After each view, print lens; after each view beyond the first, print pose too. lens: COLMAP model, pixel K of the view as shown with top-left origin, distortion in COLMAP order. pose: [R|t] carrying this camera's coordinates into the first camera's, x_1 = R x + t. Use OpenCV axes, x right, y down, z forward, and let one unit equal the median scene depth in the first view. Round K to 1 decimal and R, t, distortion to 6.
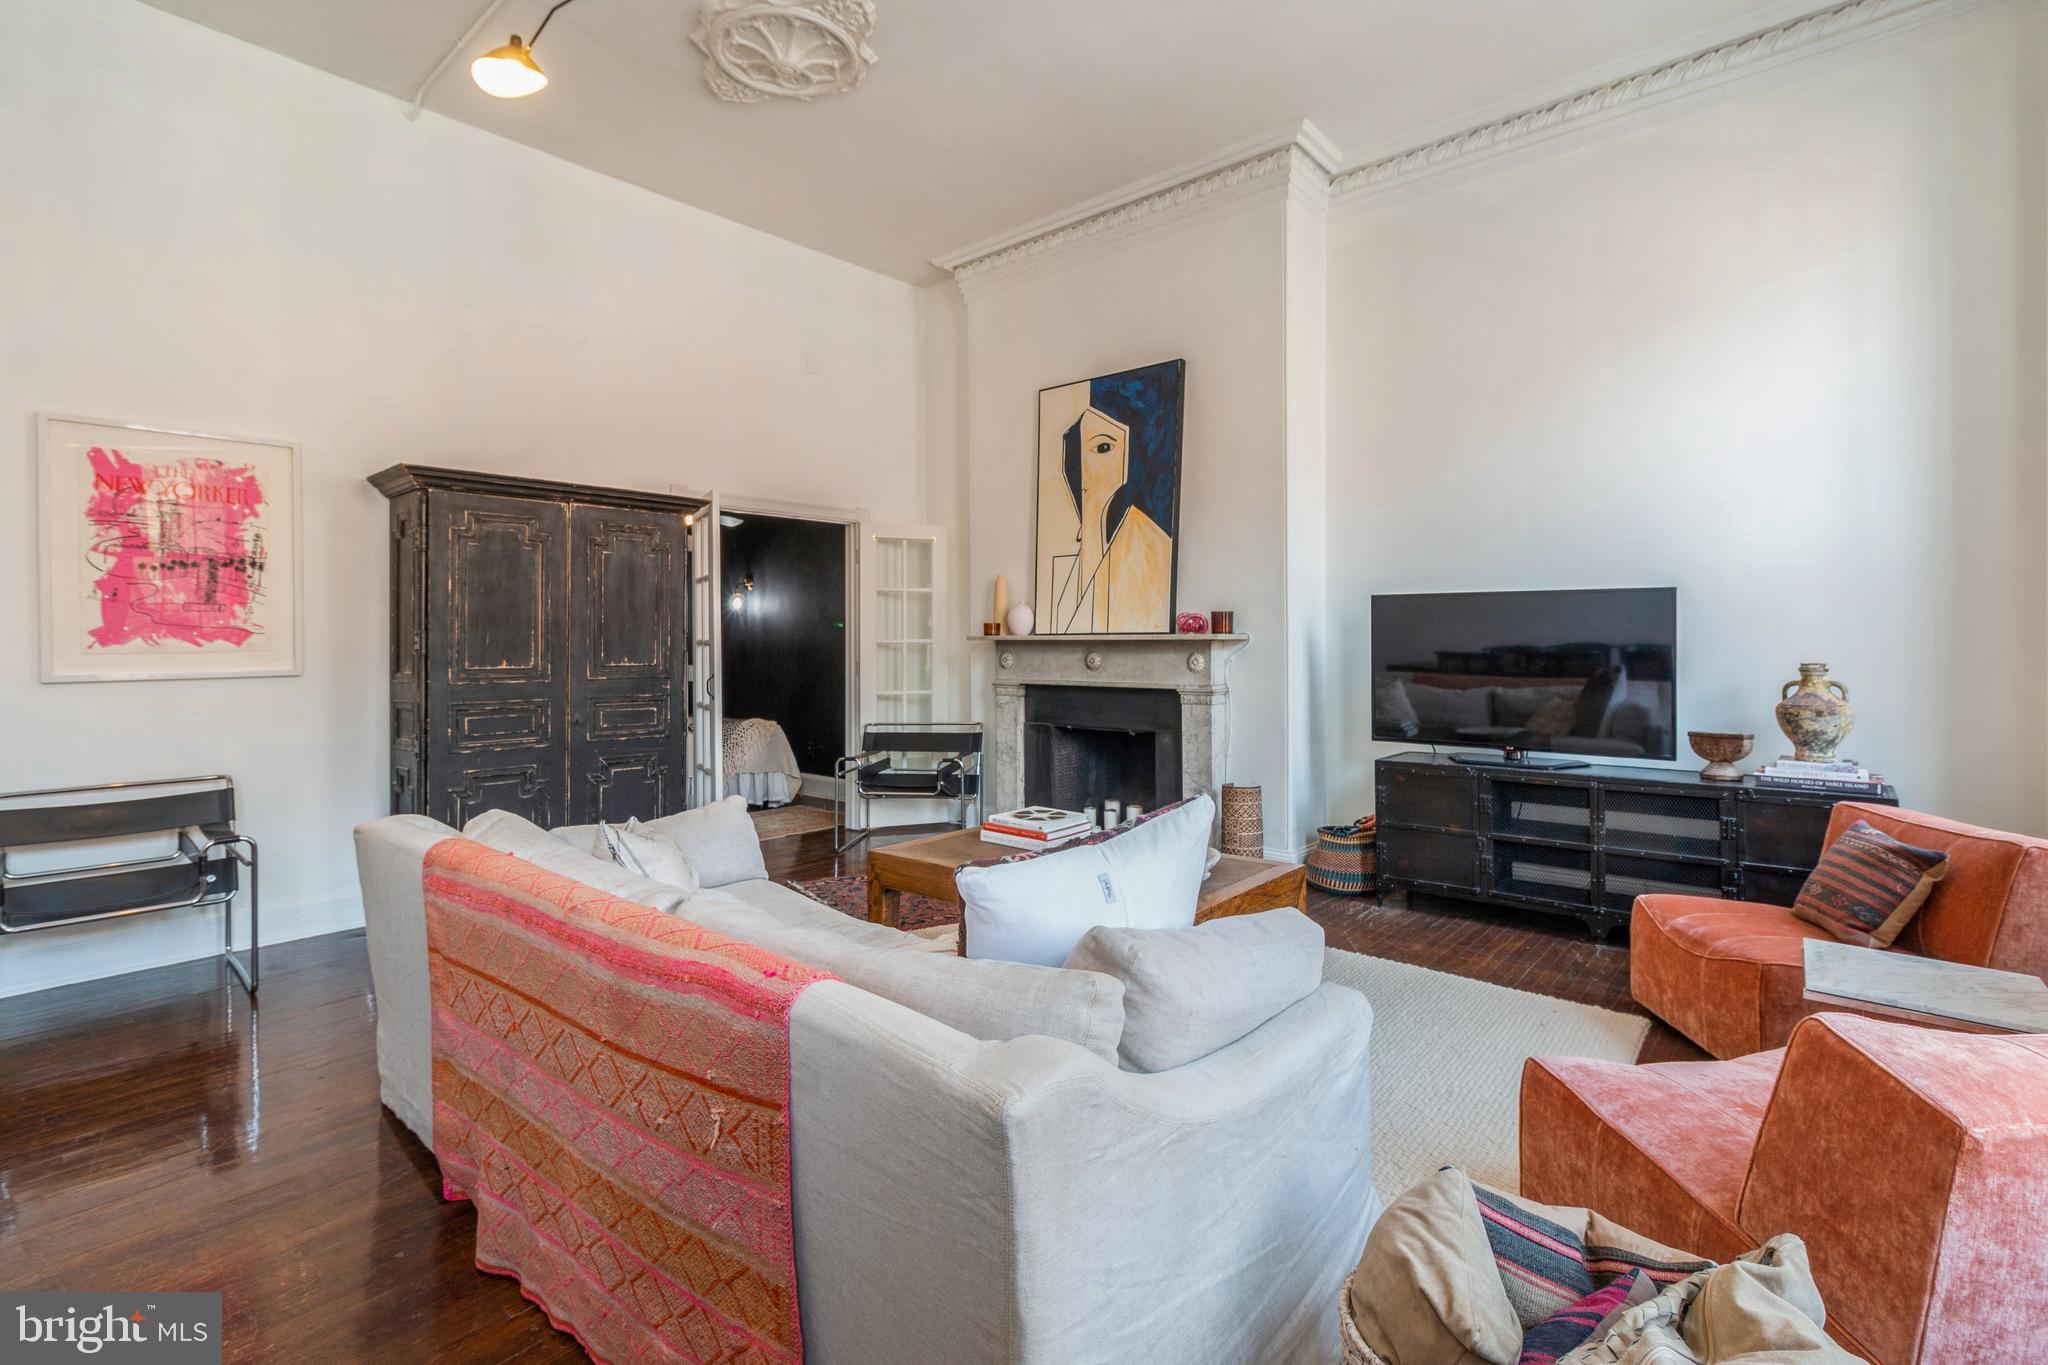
lens RADIAL K [[950.9, 0, 1003.8], [0, 950.9, 637.0], [0, 0, 1]] dist [0.000622, 0.001050]
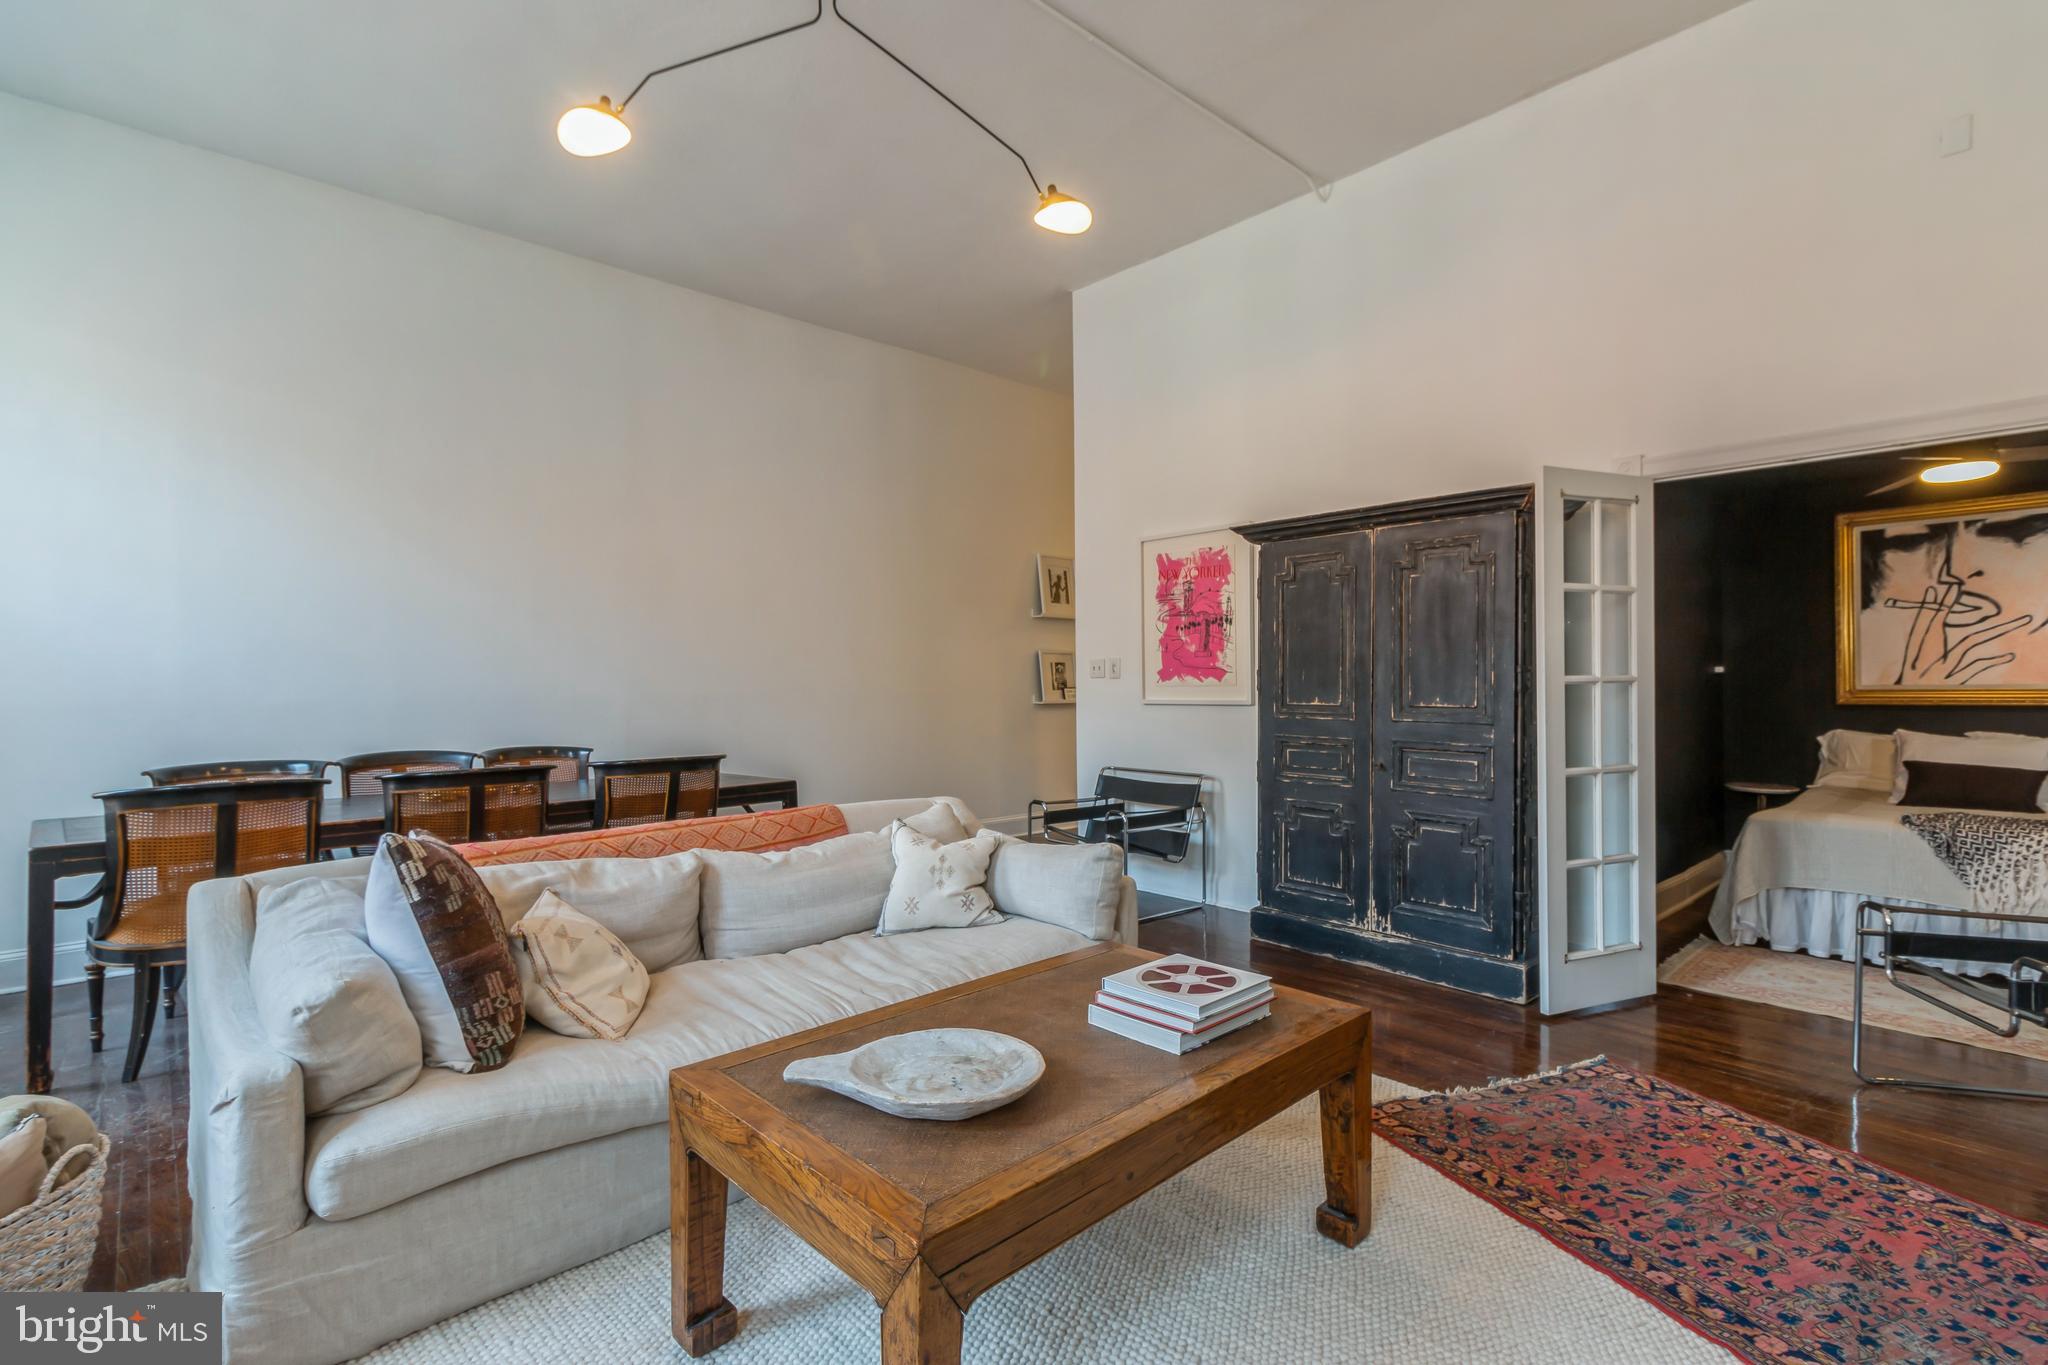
lens RADIAL K [[950.9, 0, 1015.3], [0, 950.9, 671.7], [0, 0, 1]] dist [0.000622, 0.001050]
pose [[-0.097963, -0.004316, -0.995181, 0.471770], [0.010298, 0.999933, -0.005351, -0.000156], [0.995137, -0.010772, -0.097912, 0.703579]]
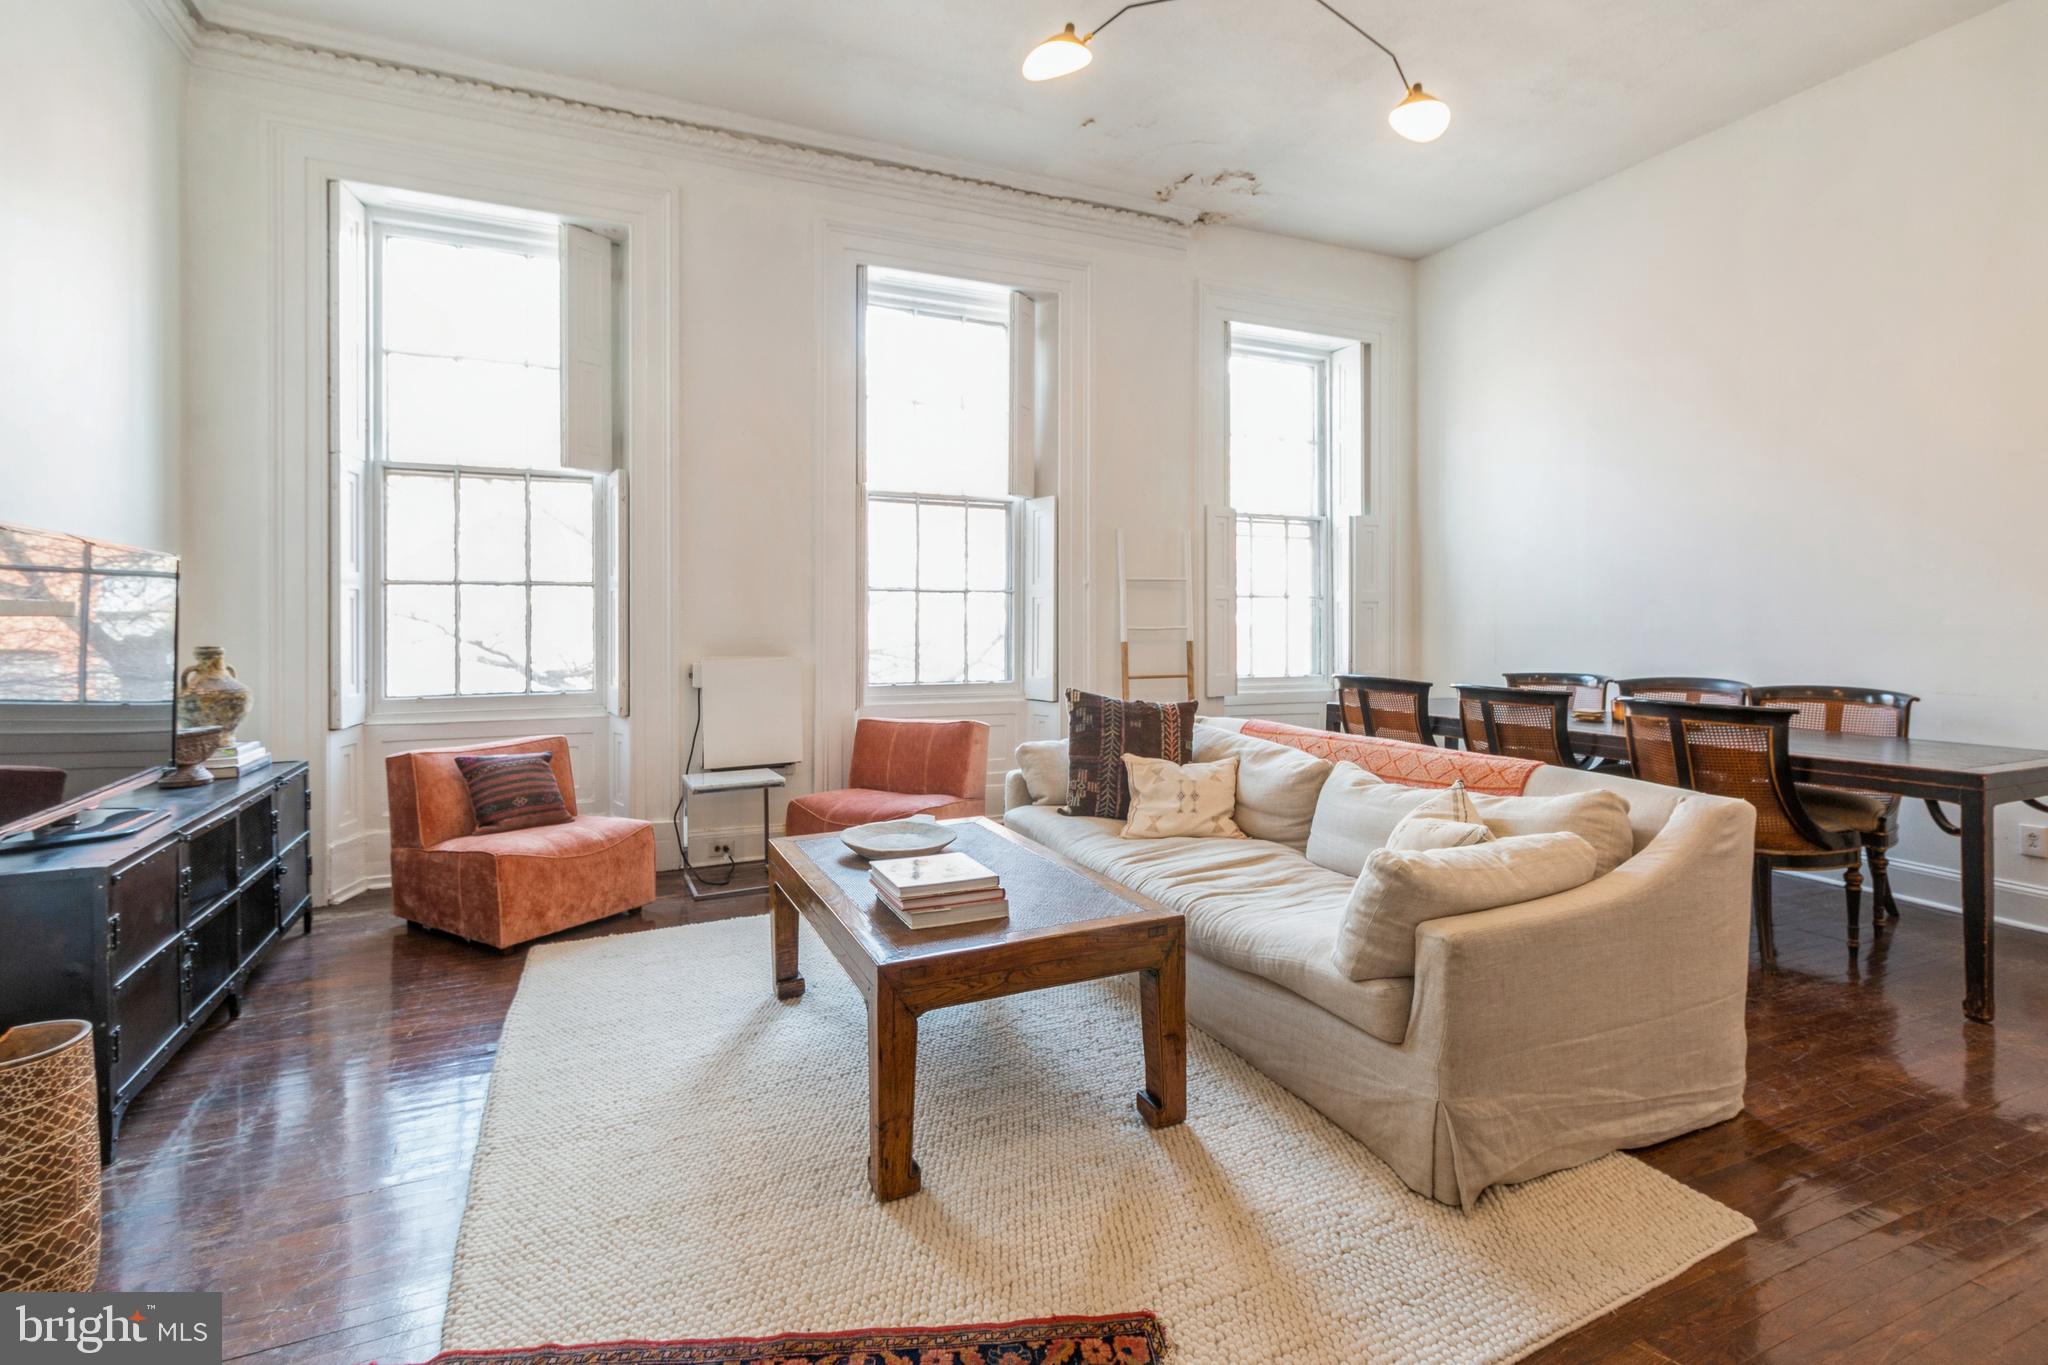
lens RADIAL K [[950.9, 0, 1025.6], [0, 950.9, 625.0], [0, 0, 1]] dist [0.000622, 0.001050]
pose [[-0.913345, 0.003401, 0.407171, -0.223602], [0.005185, 0.999981, 0.003278, 0.006423], [-0.407153, 0.005105, -0.913346, 1.181370]]
